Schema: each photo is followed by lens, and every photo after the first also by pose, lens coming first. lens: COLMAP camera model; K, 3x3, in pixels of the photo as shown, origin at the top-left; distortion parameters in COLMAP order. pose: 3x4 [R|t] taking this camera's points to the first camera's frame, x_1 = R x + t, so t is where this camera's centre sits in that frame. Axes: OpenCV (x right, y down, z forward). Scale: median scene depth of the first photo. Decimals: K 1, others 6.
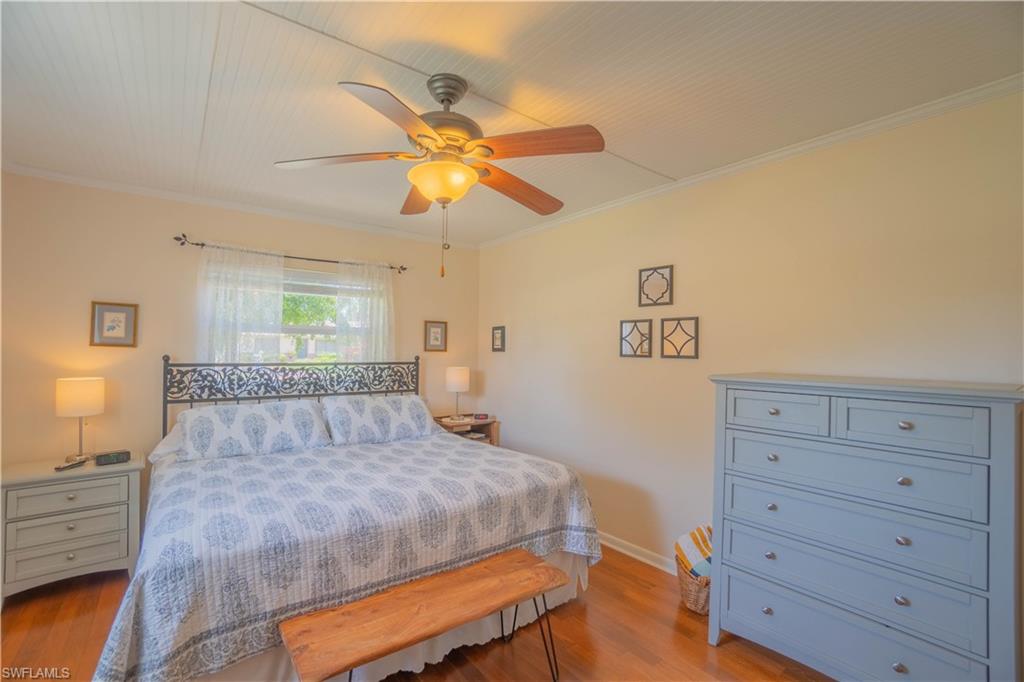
lens RADIAL K [[450.1, 0, 510.9], [0, 450.1, 346.2], [0, 0, 1]] dist [-0.034405, 0.002726]
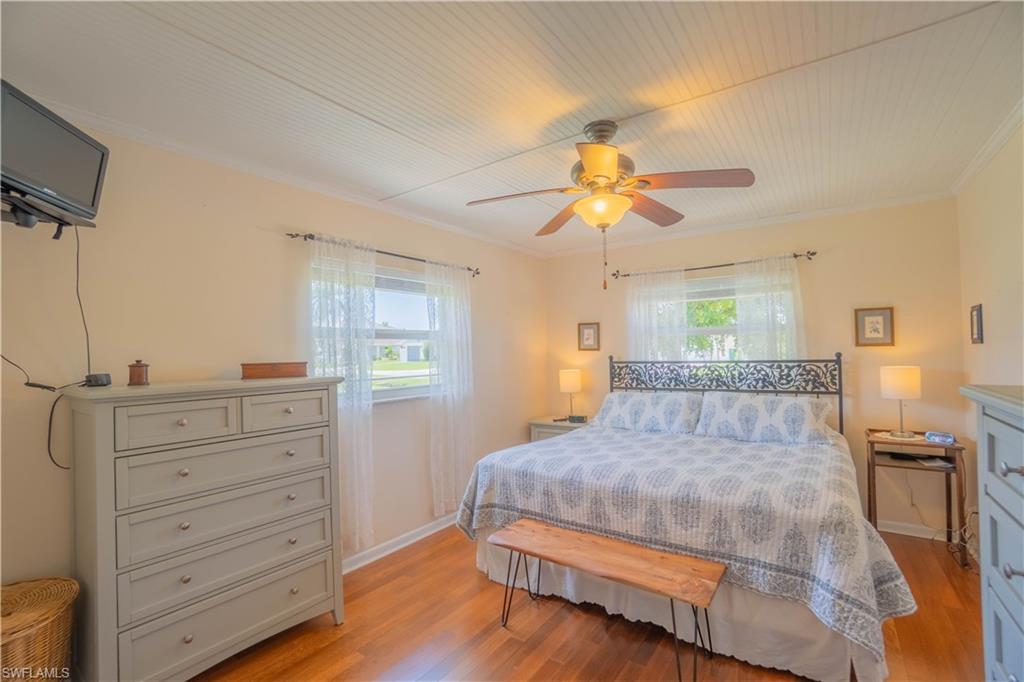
lens RADIAL K [[450.1, 0, 508.6], [0, 450.1, 345.0], [0, 0, 1]] dist [-0.034405, 0.002726]
pose [[0.295207, -0.031353, -0.954919, 0.513303], [0.035049, 0.999144, -0.021970, 0.005720], [0.954790, -0.026984, 0.296053, 0.218185]]
